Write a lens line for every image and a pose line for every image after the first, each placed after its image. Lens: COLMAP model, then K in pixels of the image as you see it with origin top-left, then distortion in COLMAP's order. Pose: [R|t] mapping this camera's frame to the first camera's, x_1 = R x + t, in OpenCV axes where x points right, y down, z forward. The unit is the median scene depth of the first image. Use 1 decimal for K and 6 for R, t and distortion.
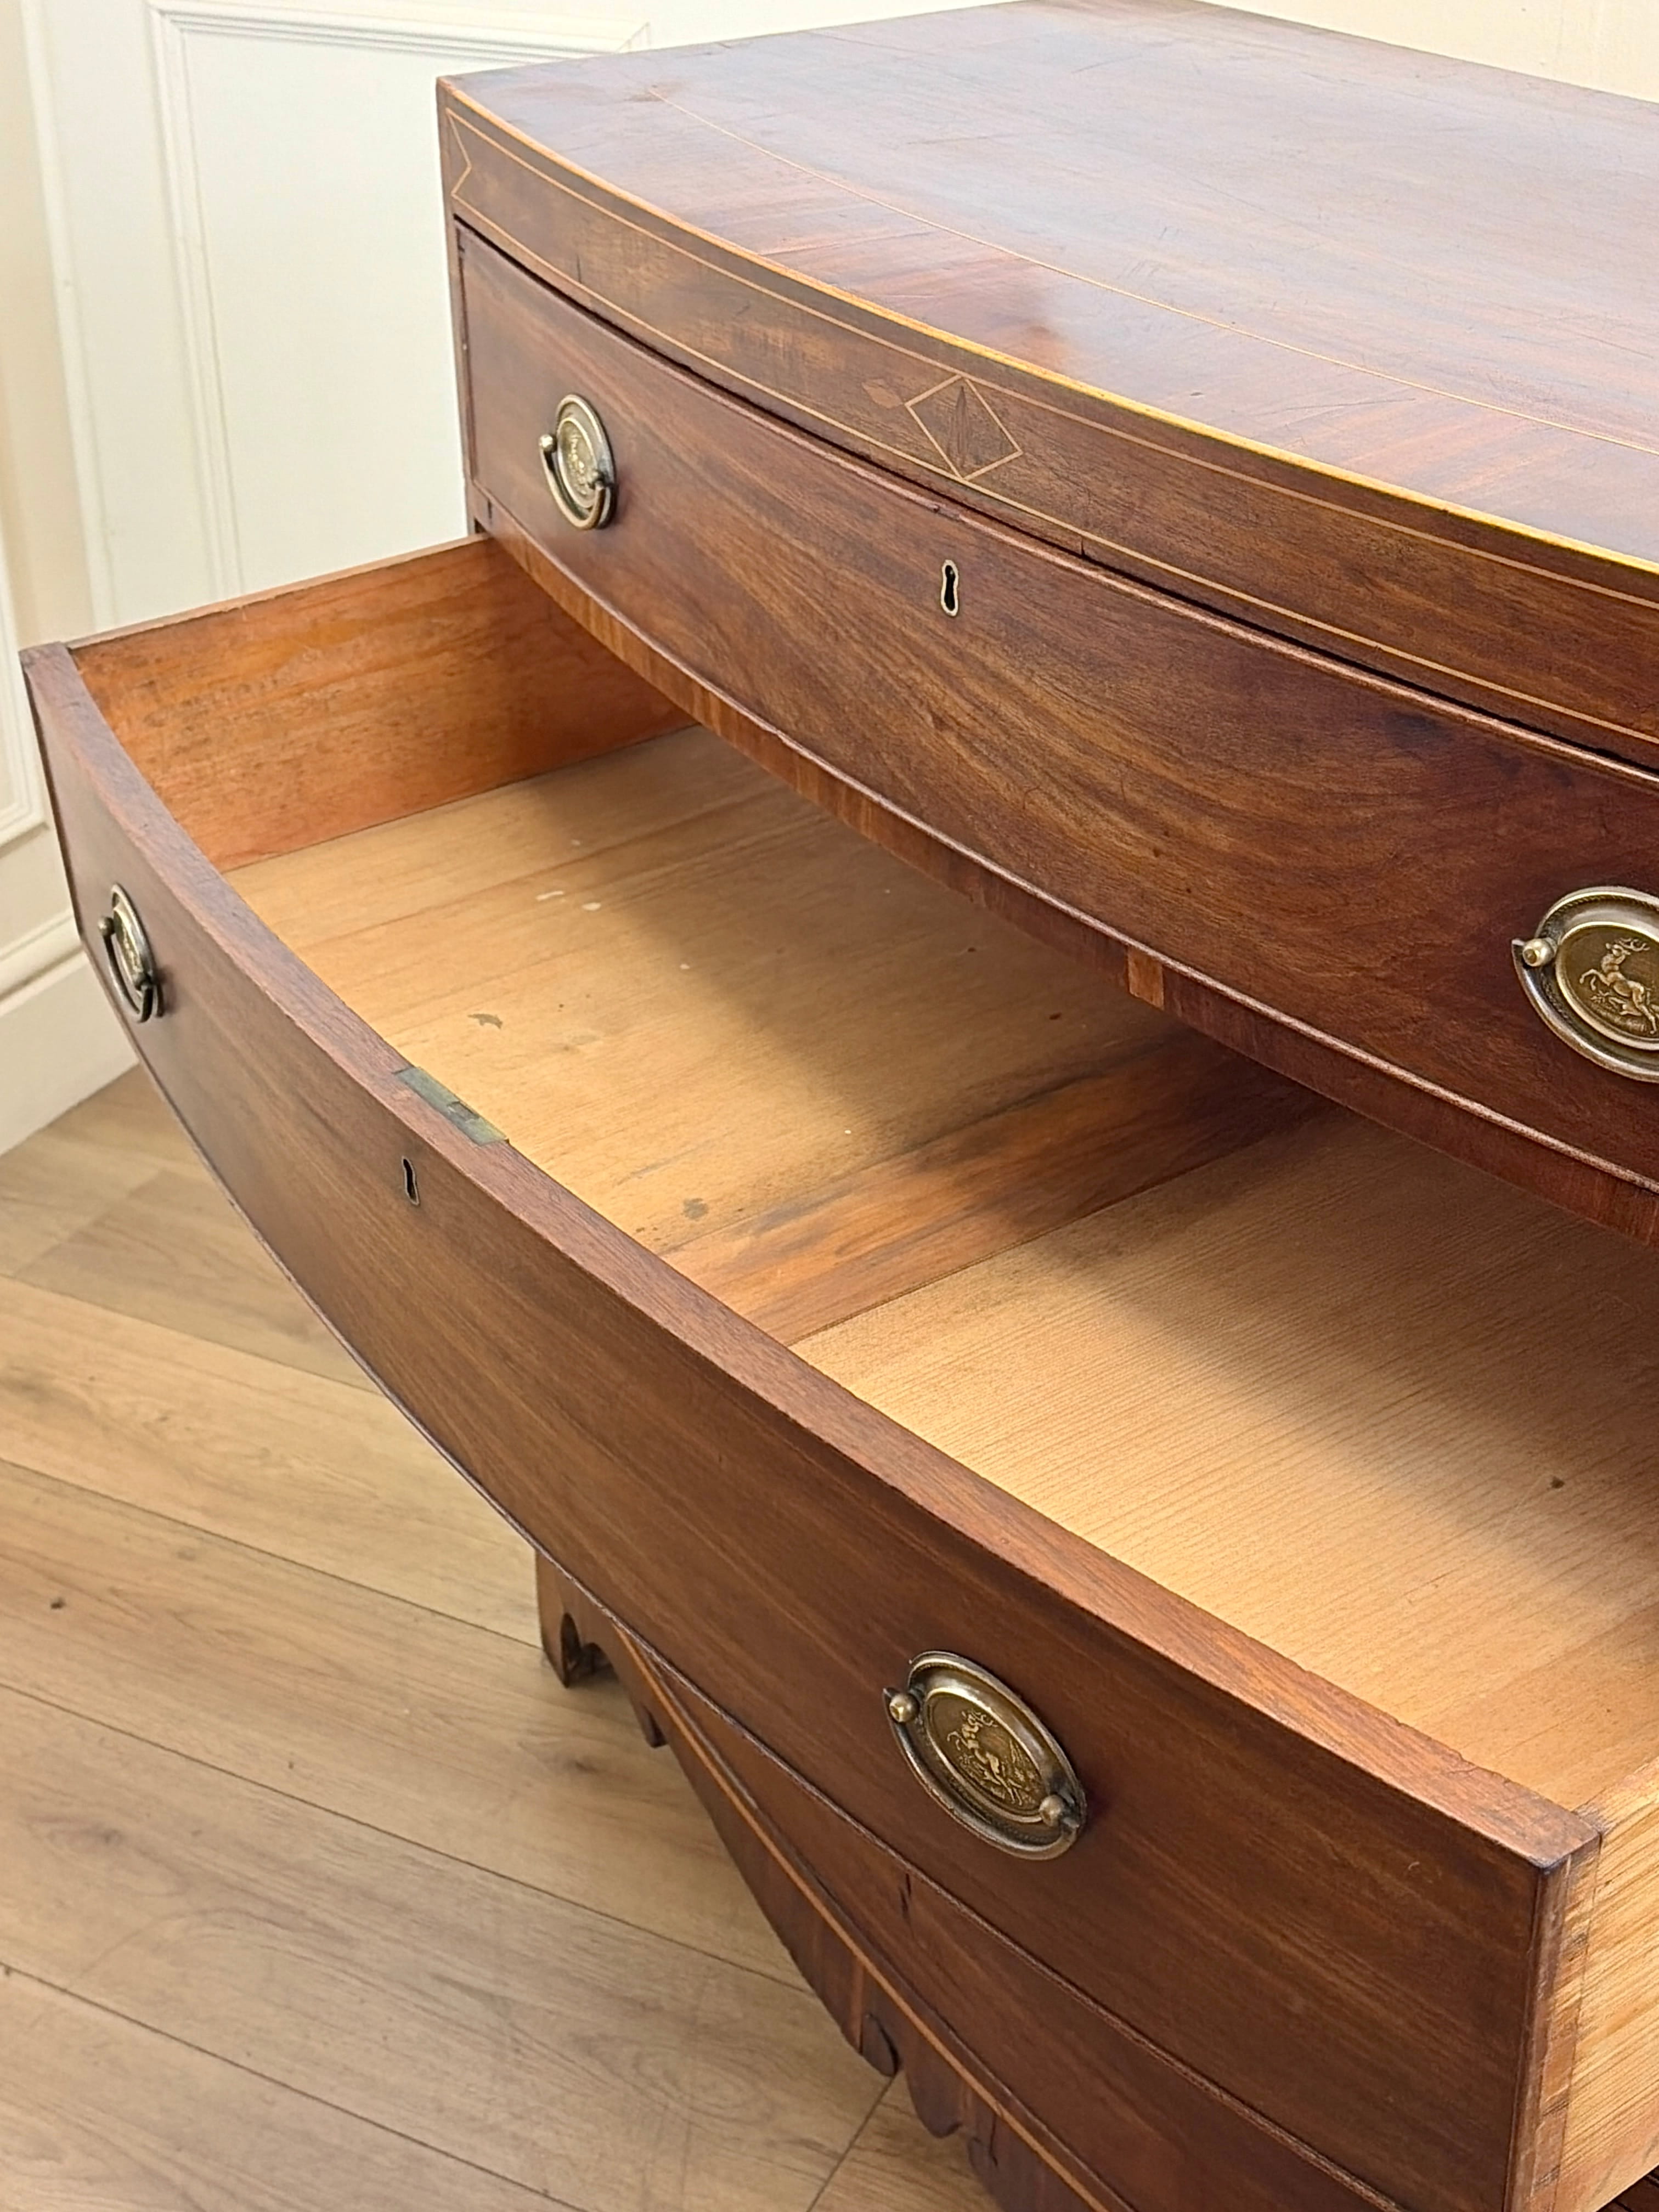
lens RADIAL K [[2982.3, 0, 791.4], [0, 2982.3, 1103.7], [0, 0, 1]] dist [0.198336, -0.697774]
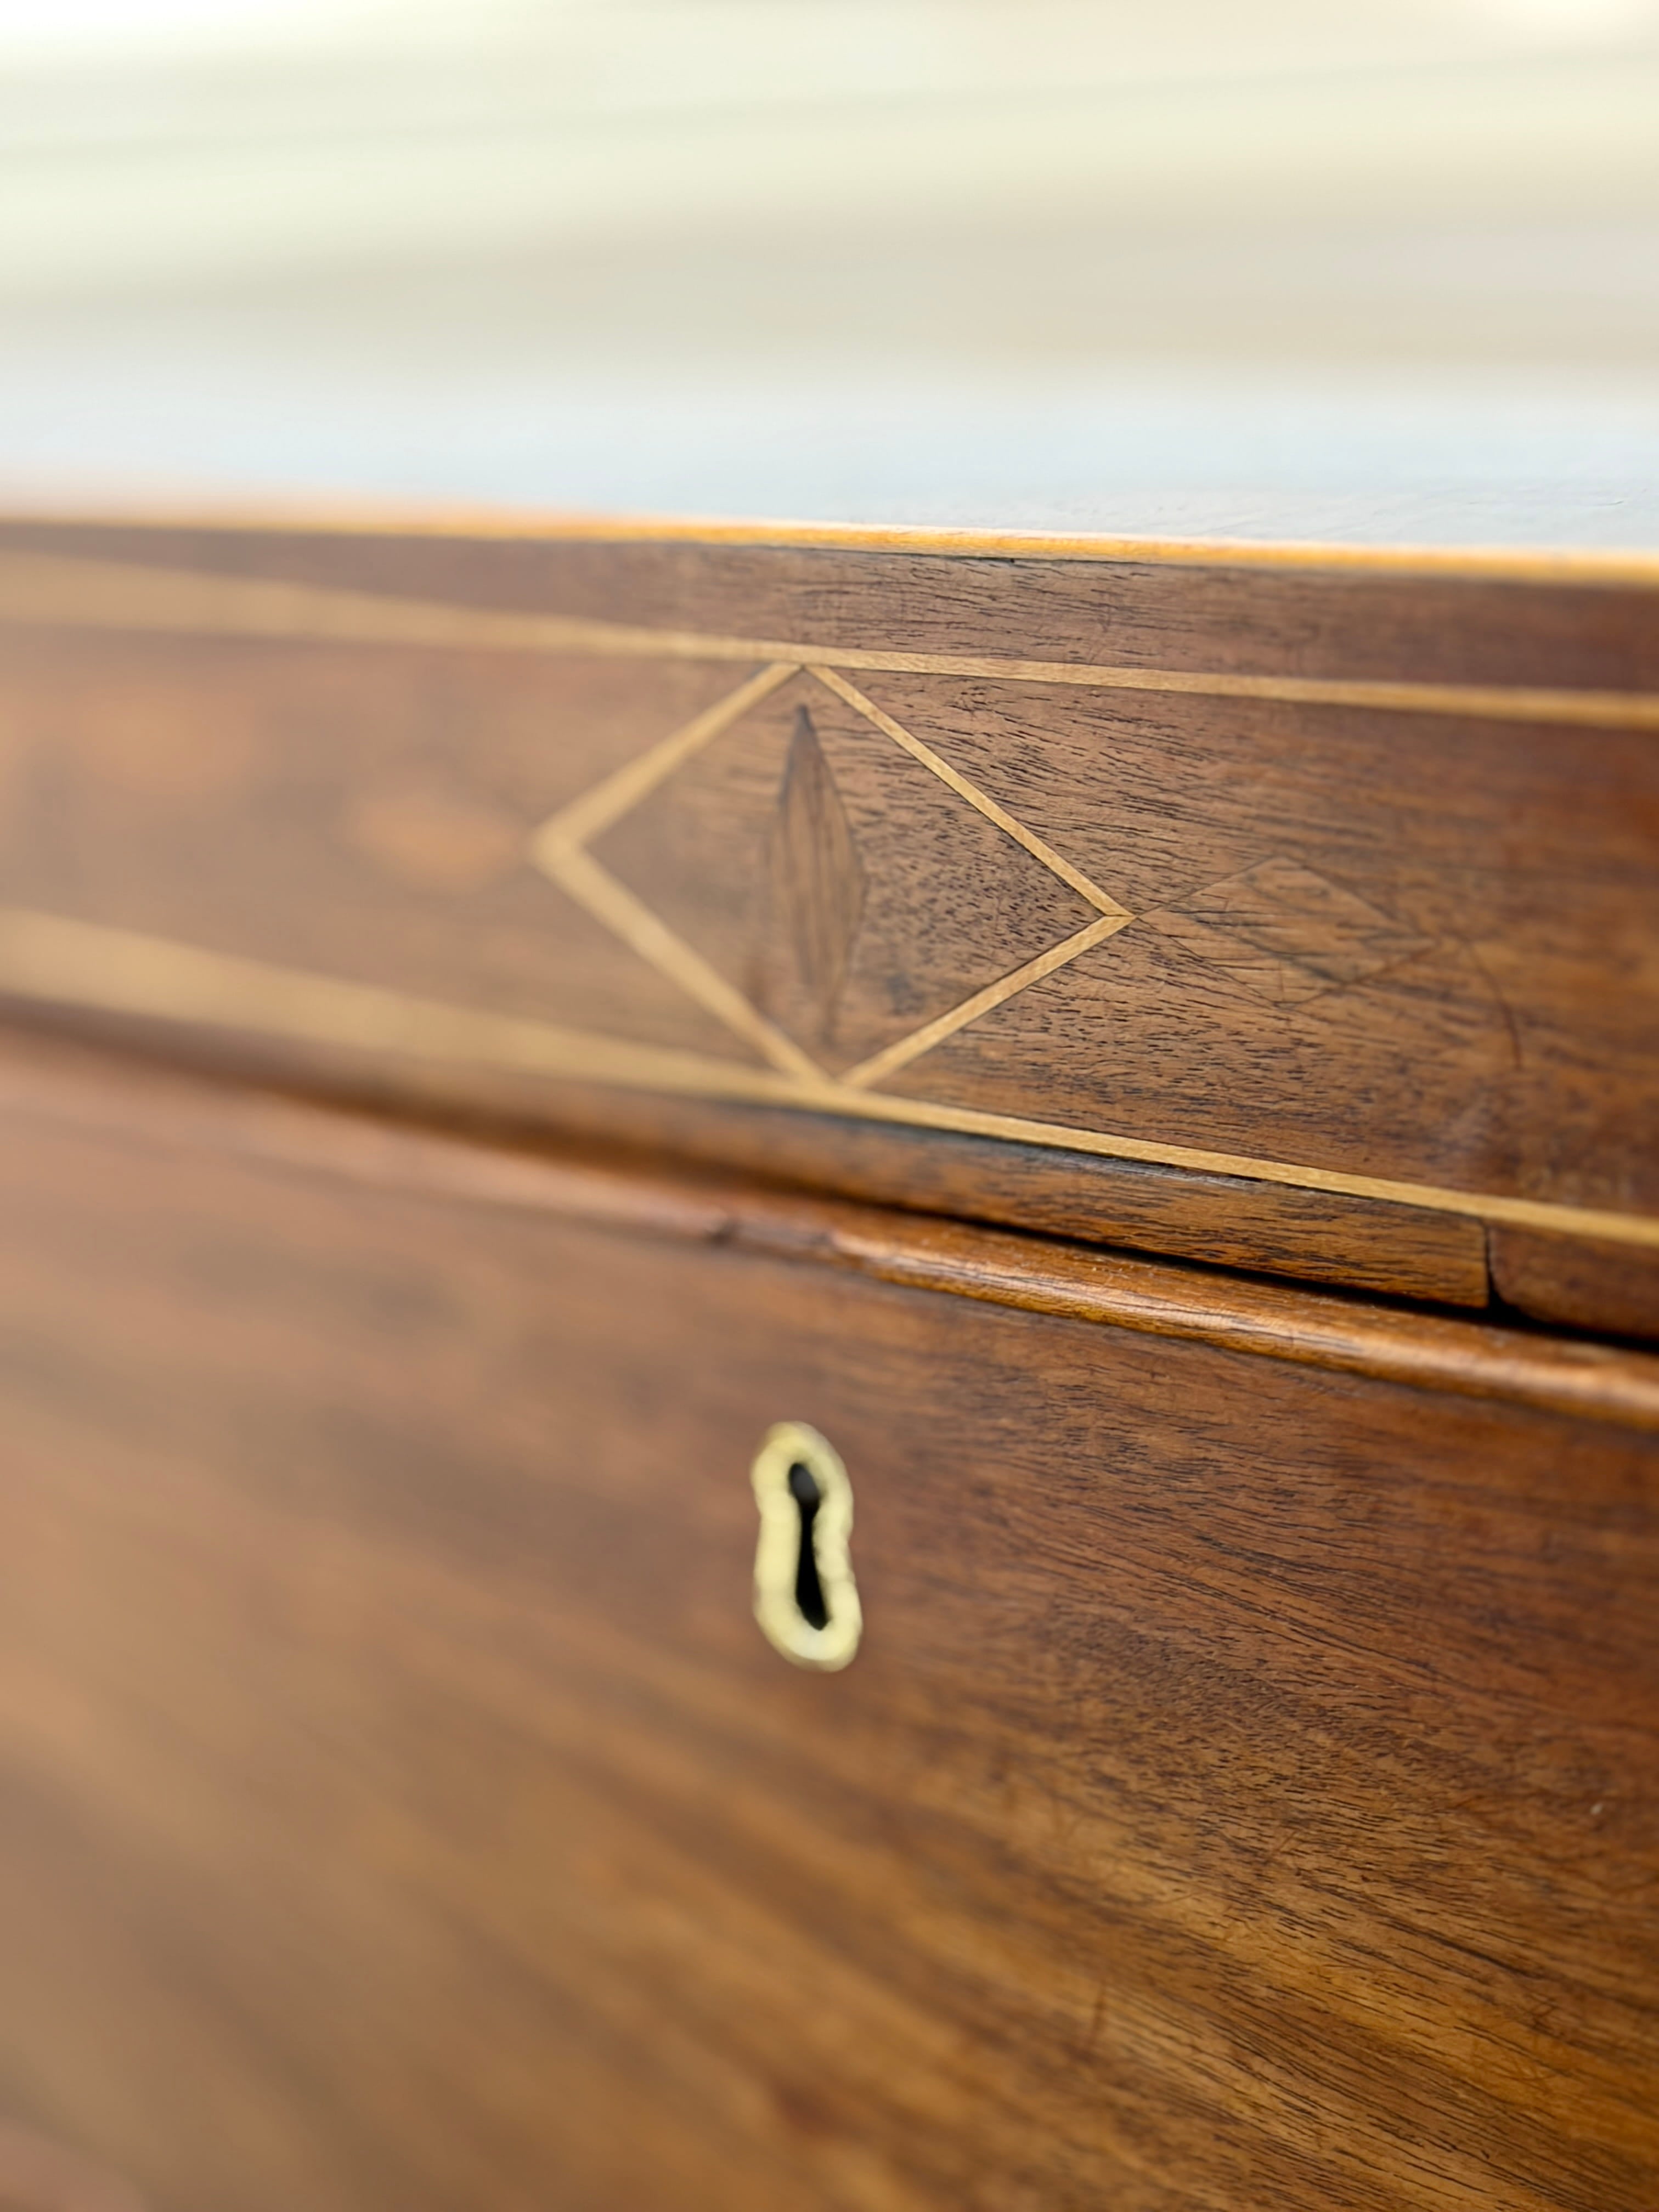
lens RADIAL K [[4363.9, 0, 825.2], [0, 4363.9, 1145.1], [0, 0, 1]] dist [0.273184, -1.215631]
pose [[0.977648, -0.081930, 0.193630, -0.010511], [0.135097, 0.950462, -0.279948, -0.102148], [-0.161101, 0.299850, 0.940285, 0.647592]]
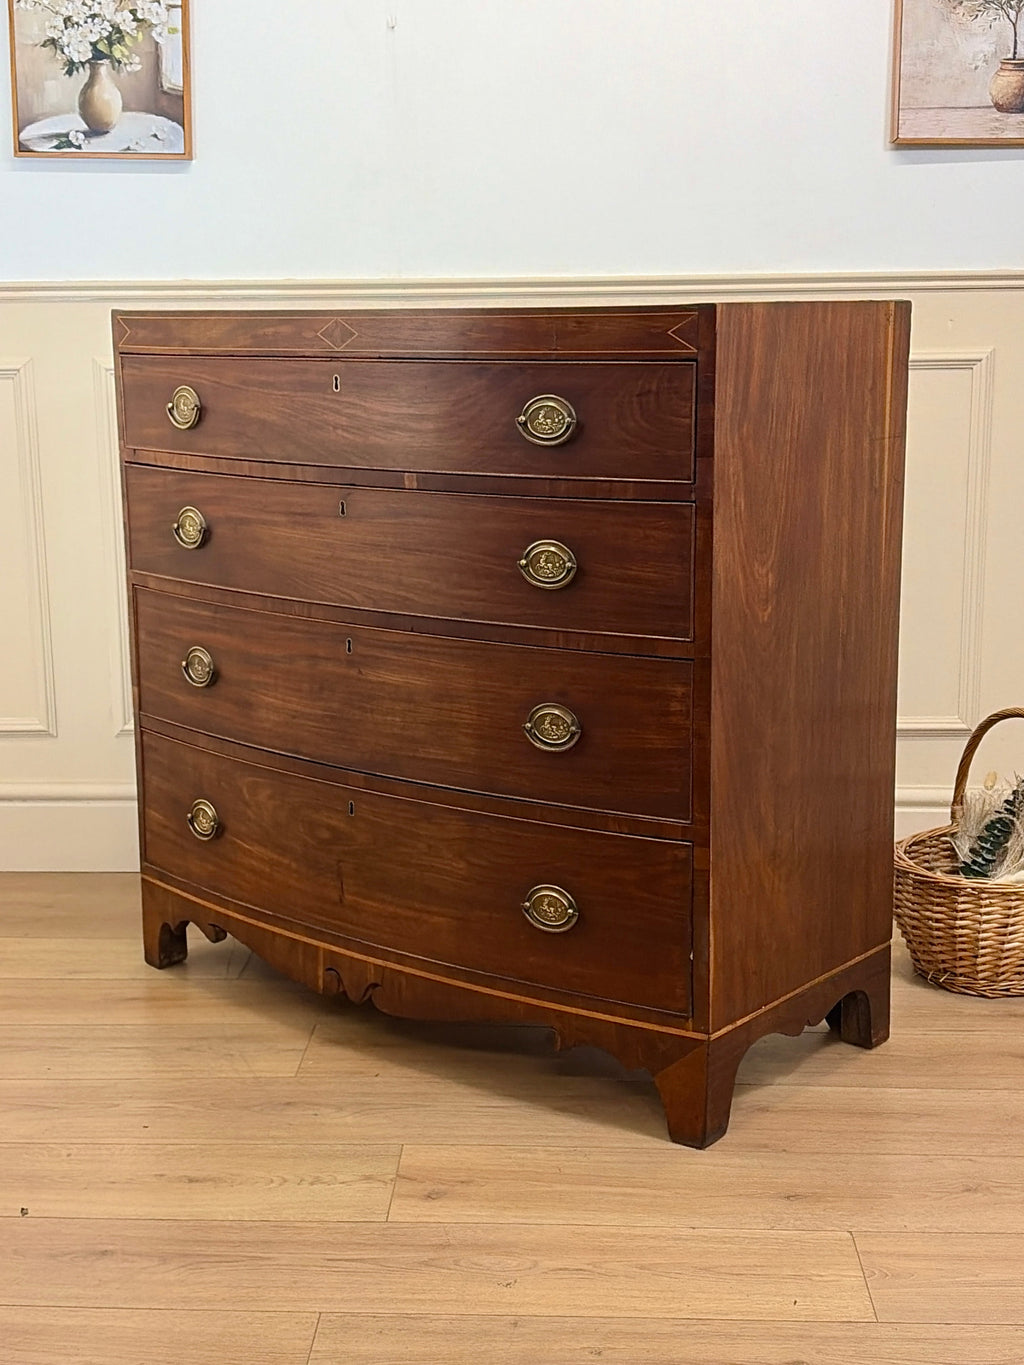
lens RADIAL K [[1821.4, 0, 507.4], [0, 1821.4, 691.8], [0, 0, 1]] dist [0.199038, -0.745017]
pose [[0.960146, -0.051285, 0.274755, -0.334662], [0.136009, 0.944515, -0.298988, 0.770674], [-0.244176, 0.324441, 0.913847, -0.781013]]
